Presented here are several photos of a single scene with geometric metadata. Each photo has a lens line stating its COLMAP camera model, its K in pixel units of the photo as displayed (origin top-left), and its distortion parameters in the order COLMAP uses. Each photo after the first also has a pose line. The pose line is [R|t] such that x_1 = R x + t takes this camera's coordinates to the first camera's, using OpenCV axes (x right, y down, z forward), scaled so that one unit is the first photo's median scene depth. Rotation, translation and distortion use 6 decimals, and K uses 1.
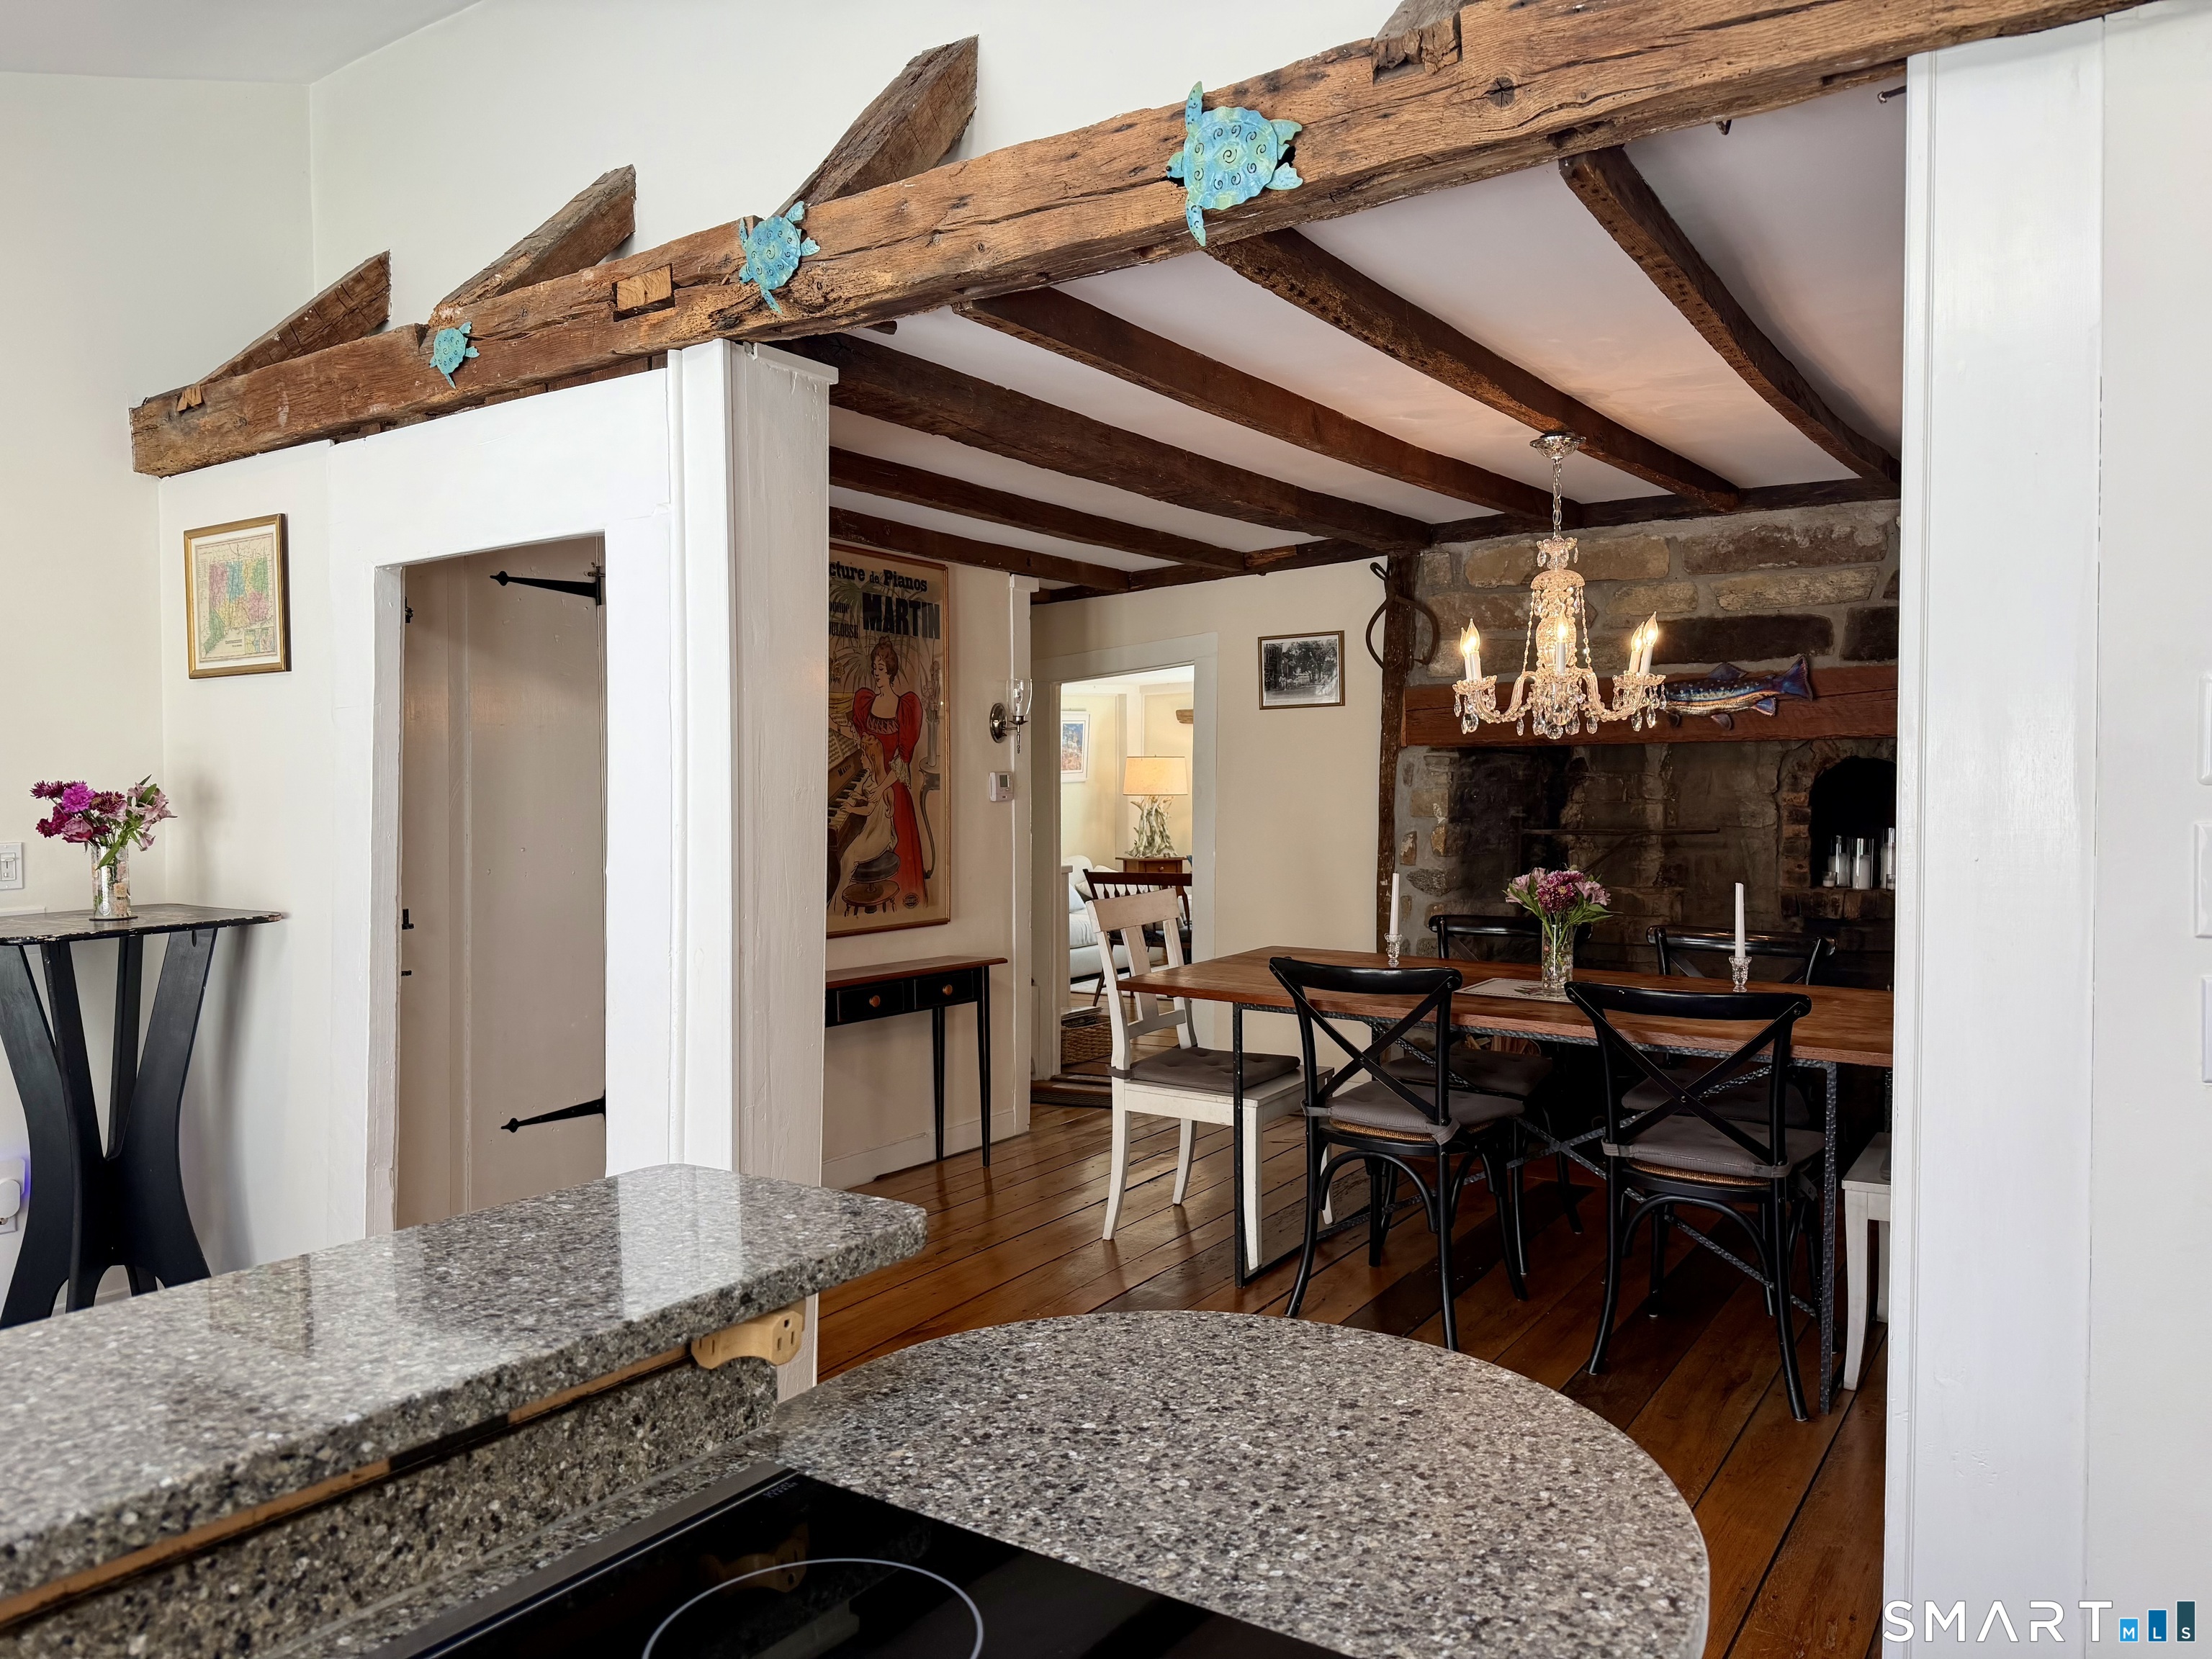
lens RADIAL K [[1526.4, 0, 1075.4], [0, 1526.4, 834.6], [0, 0, 1]] dist [0.132256, -0.305014]
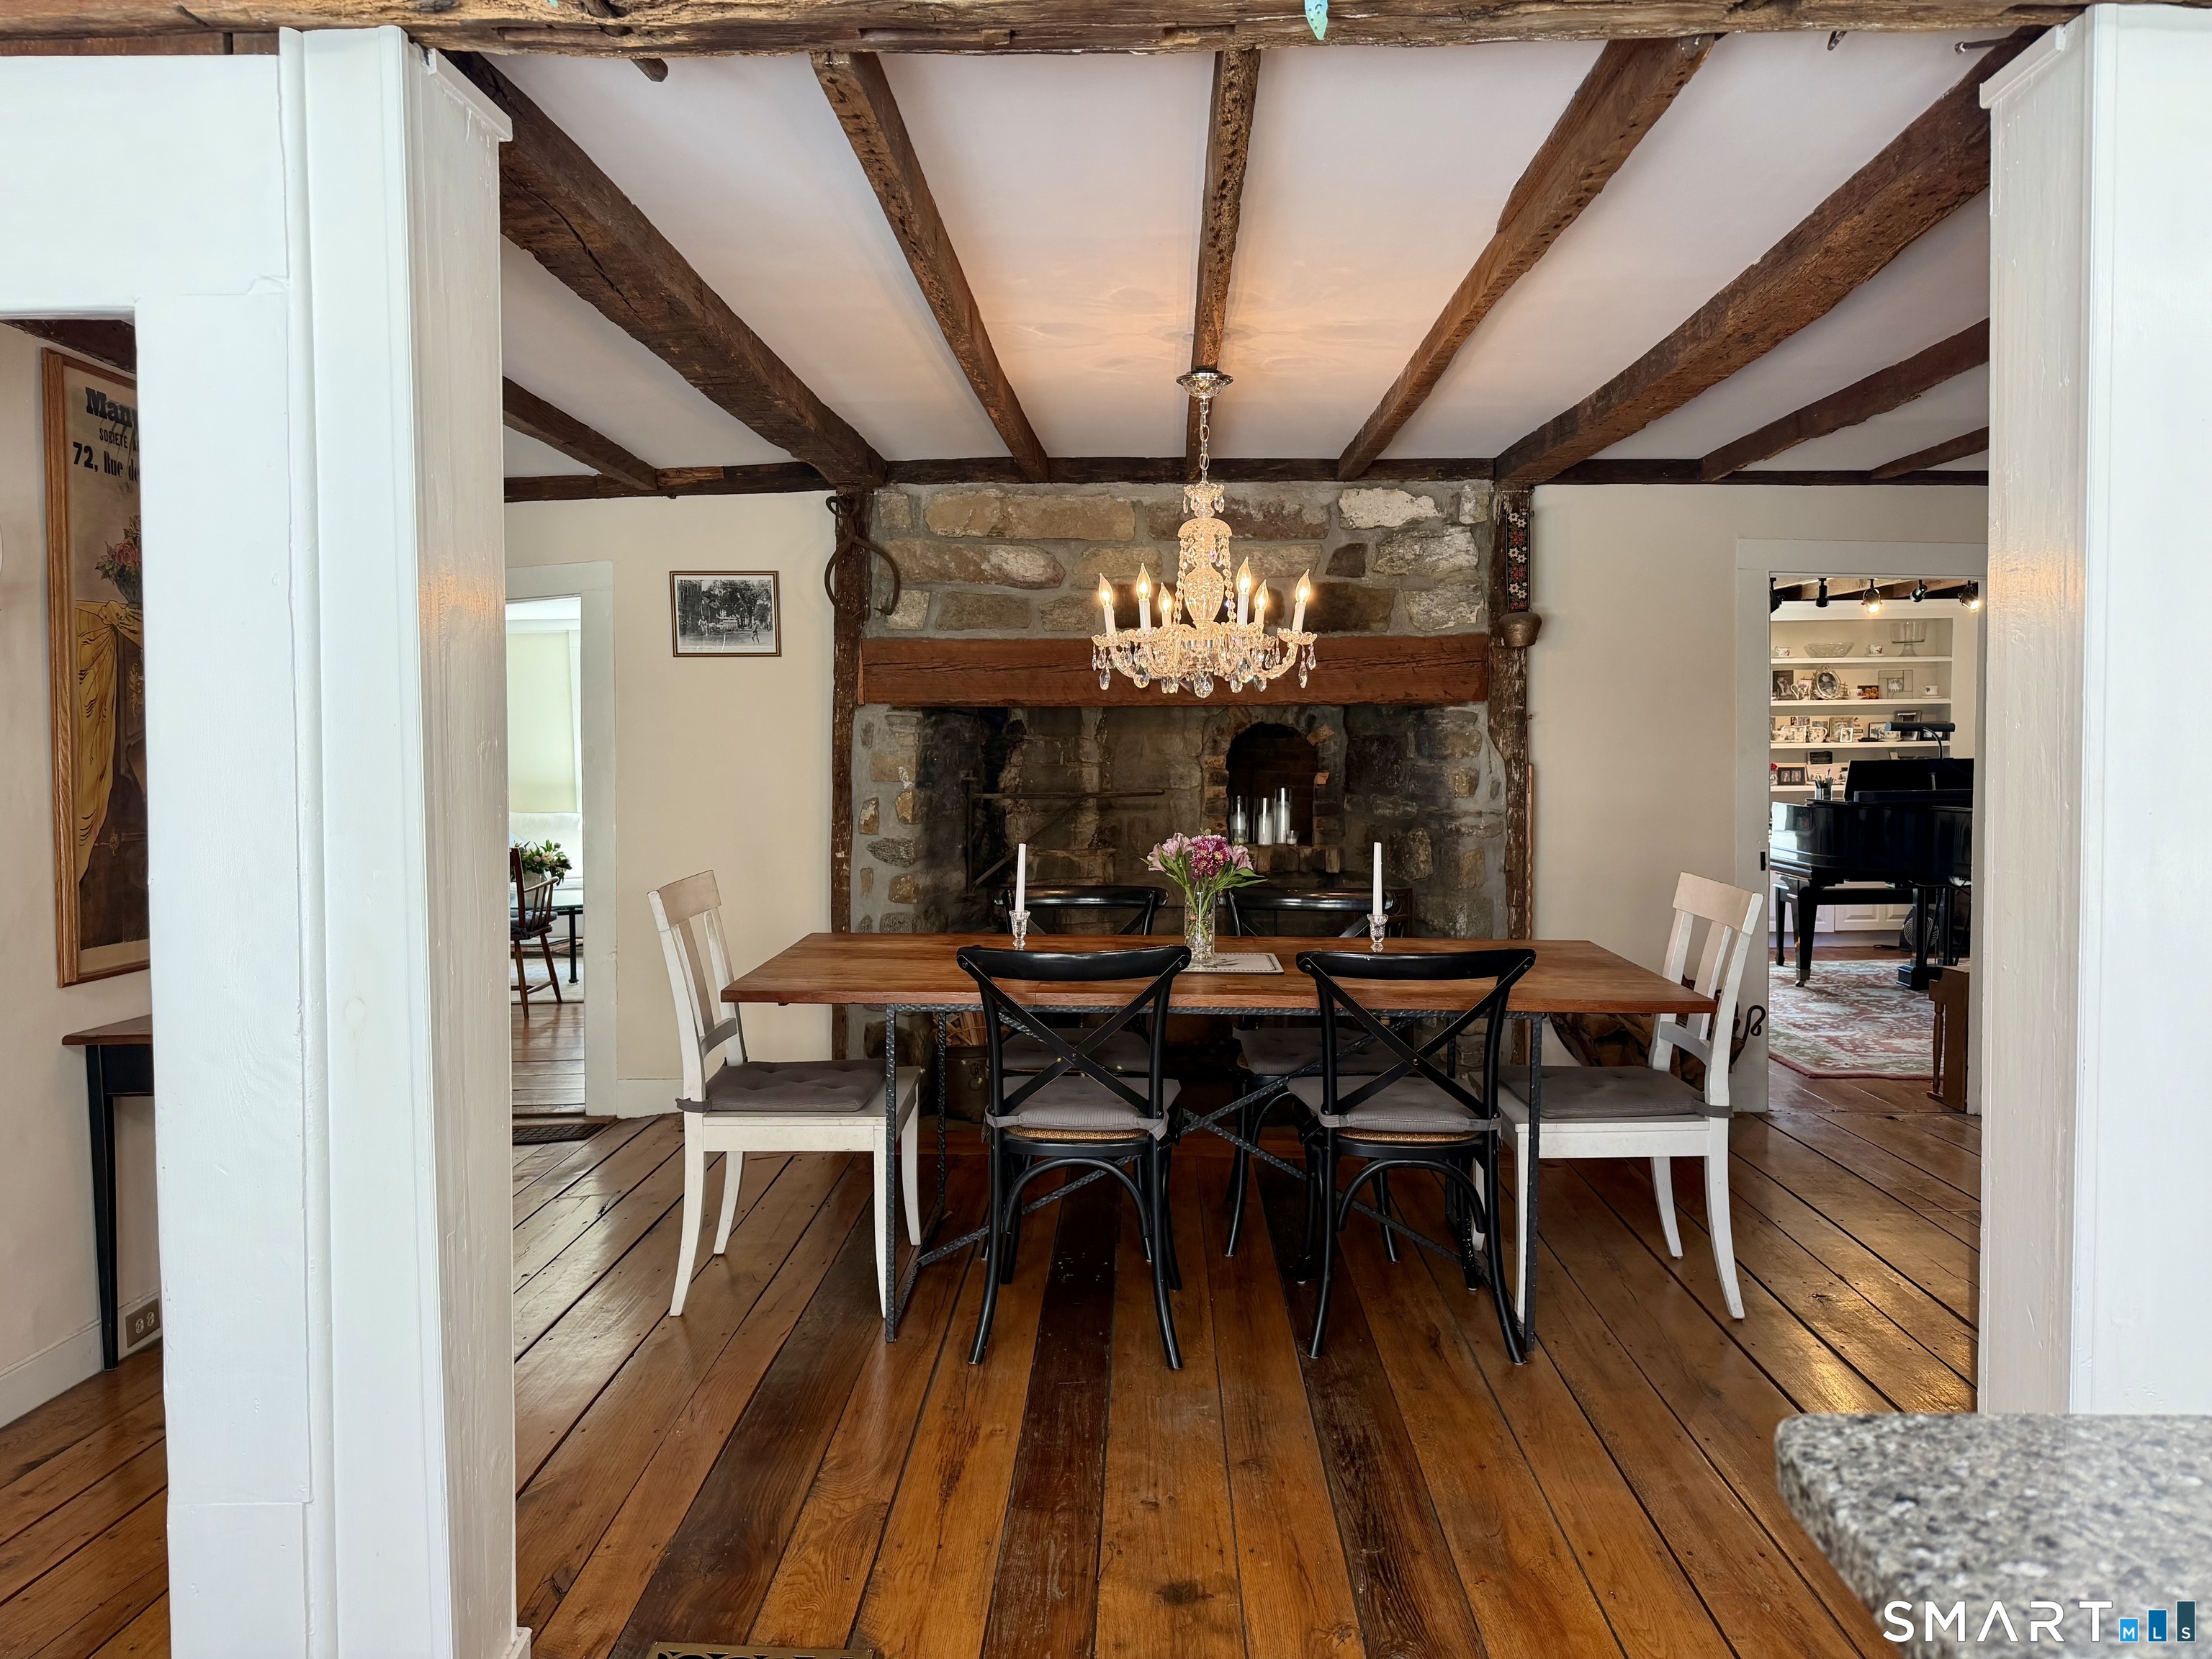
lens RADIAL K [[1545.6, 0, 1106.0], [0, 1545.6, 829.5], [0, 0, 1]] dist [0.169695, -0.321185]
pose [[0.832995, -0.025573, 0.552689, -0.178469], [0.015563, 0.999619, 0.022797, -0.001975], [-0.553062, -0.010389, 0.833075, 0.154094]]
